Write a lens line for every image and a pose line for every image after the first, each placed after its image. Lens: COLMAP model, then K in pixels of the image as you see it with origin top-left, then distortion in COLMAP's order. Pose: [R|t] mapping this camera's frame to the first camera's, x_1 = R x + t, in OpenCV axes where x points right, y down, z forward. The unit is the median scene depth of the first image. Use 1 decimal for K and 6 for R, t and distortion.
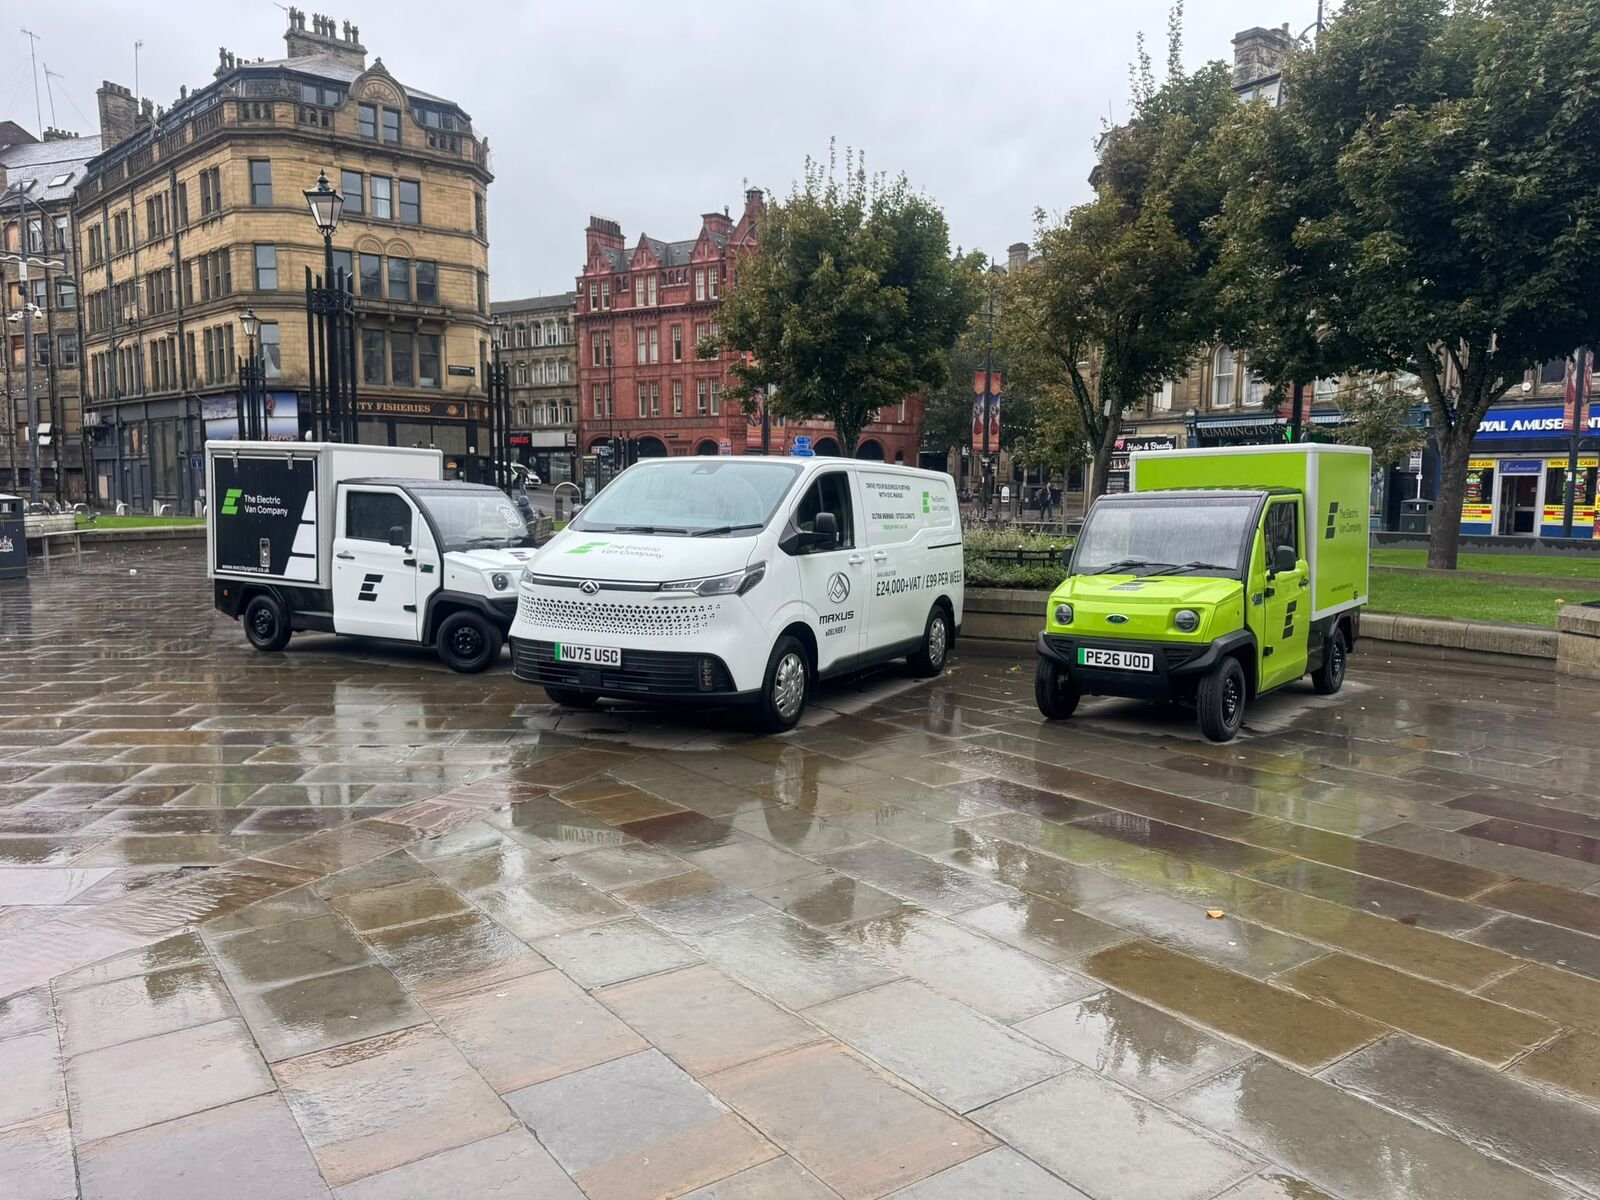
lens RADIAL K [[1135.5, 0, 803.3], [0, 1135.5, 599.6], [0, 0, 1]] dist [0.121084, -0.174794]
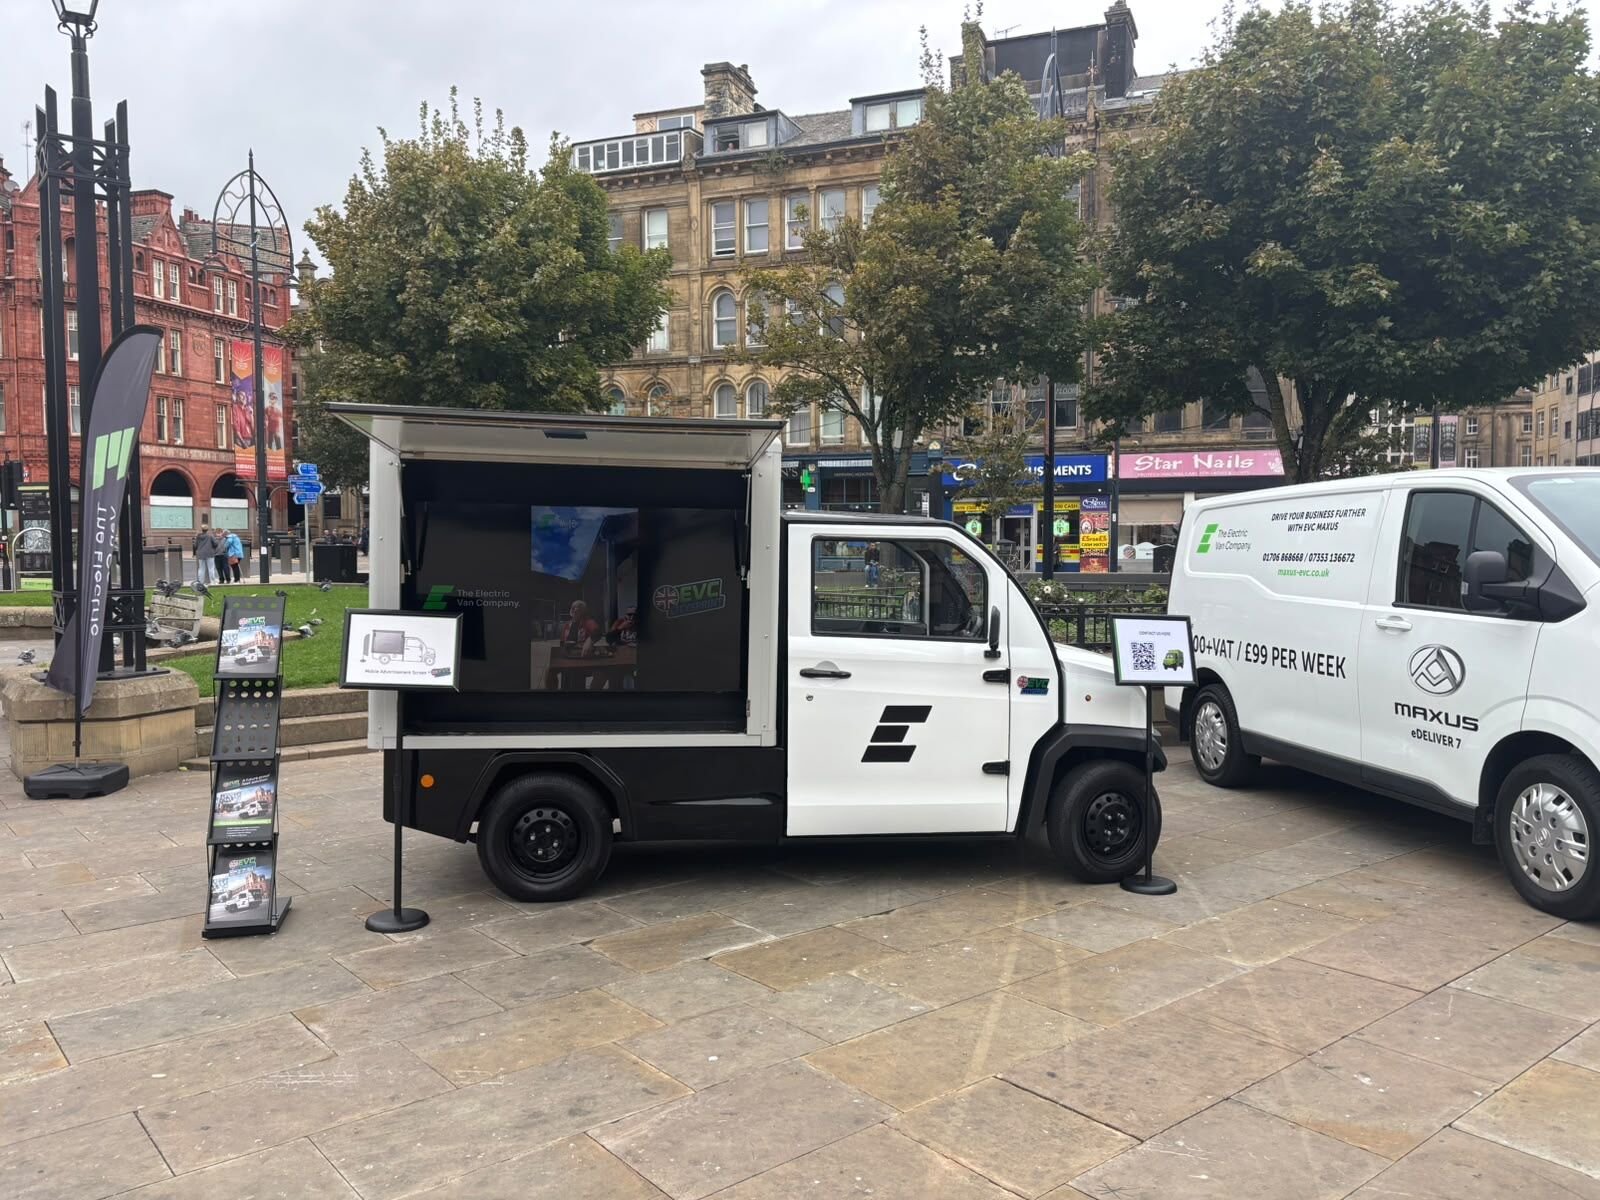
lens RADIAL K [[1215.3, 0, 799.8], [0, 1215.3, 589.9], [0, 0, 1]] dist [0.056720, -0.060132]
pose [[0.817188, -0.036863, 0.575191, -0.377624], [0.066615, 0.997306, -0.030726, -0.031117], [-0.572508, 0.063425, 0.817442, 0.328239]]
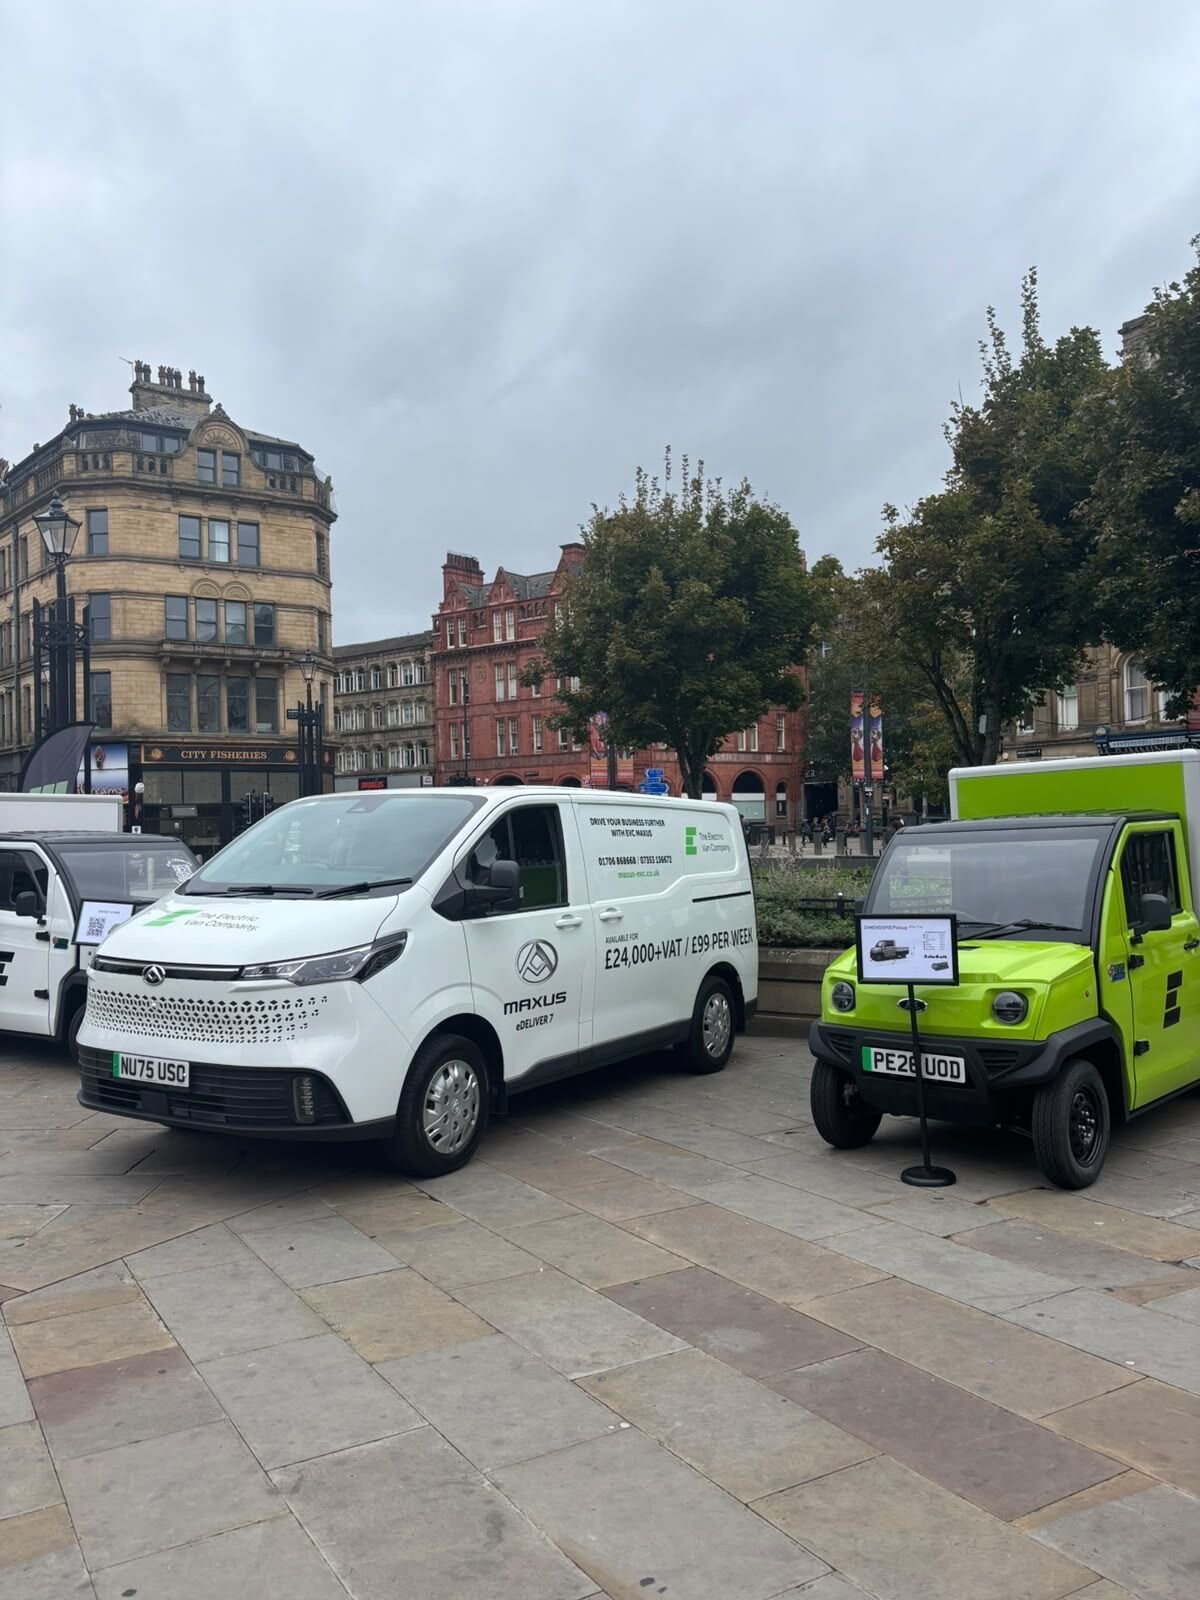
lens RADIAL K [[1214.8, 0, 592.3], [0, 1214.8, 796.7], [0, 0, 1]] dist [0.128236, -0.312804]
pose [[0.996076, -0.029937, -0.083286, 0.059237], [0.019488, 0.992145, -0.123563, -0.007986], [0.086331, 0.121456, 0.988835, 0.095060]]
